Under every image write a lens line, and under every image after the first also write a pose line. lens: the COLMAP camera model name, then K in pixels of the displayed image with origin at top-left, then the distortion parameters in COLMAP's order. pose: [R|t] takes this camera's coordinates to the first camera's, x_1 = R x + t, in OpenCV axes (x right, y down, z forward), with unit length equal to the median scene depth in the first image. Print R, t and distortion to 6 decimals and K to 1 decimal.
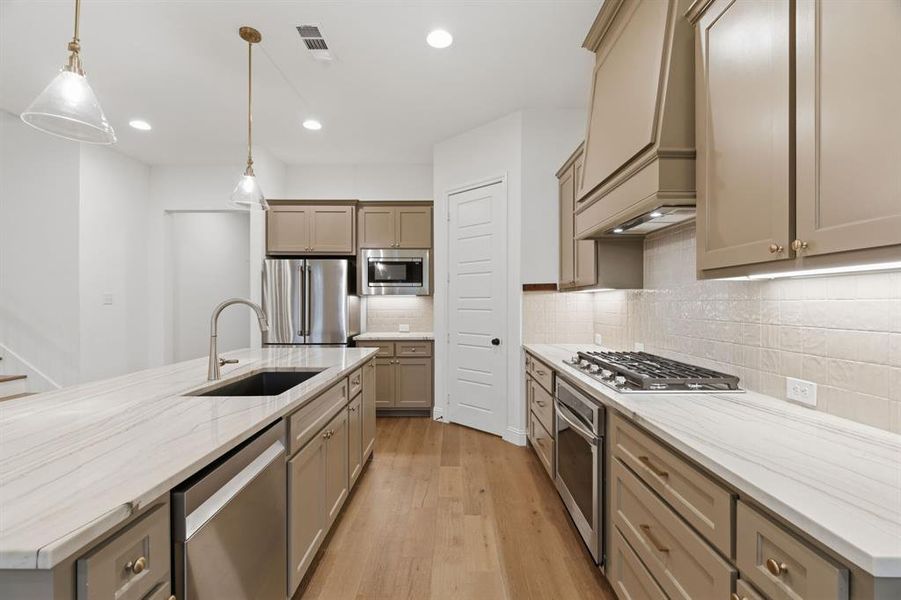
lens RADIAL K [[406.1, 0, 448.4], [0, 406.1, 304.5], [0, 0, 1]] dist [0.003167, -0.001475]
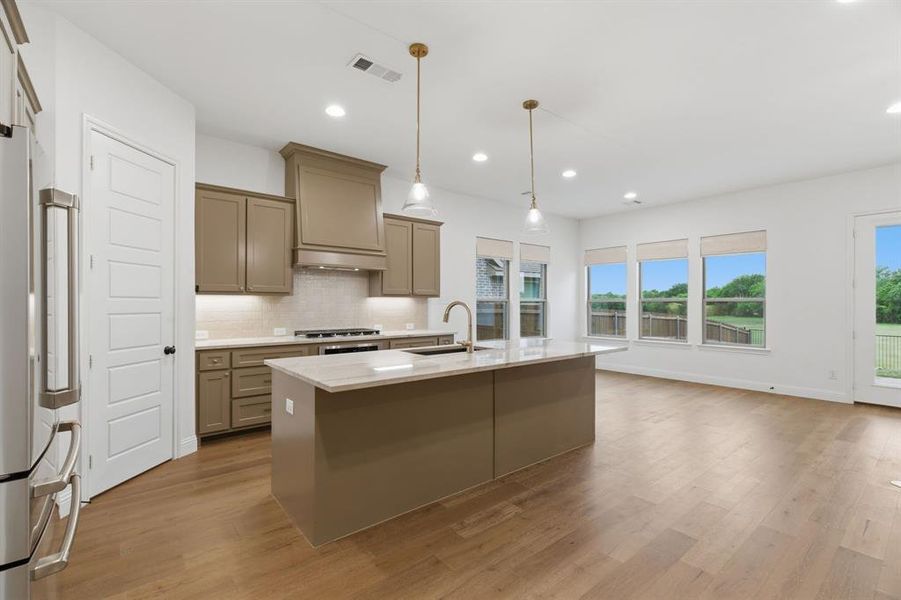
lens RADIAL K [[406.1, 0, 455.3], [0, 406.1, 300.7], [0, 0, 1]] dist [0.003167, -0.001475]
pose [[-0.618561, 0.010345, 0.785669, -0.985922], [0.000872, 0.999922, -0.012479, 0.002971], [-0.785736, -0.007034, -0.618521, 1.090716]]
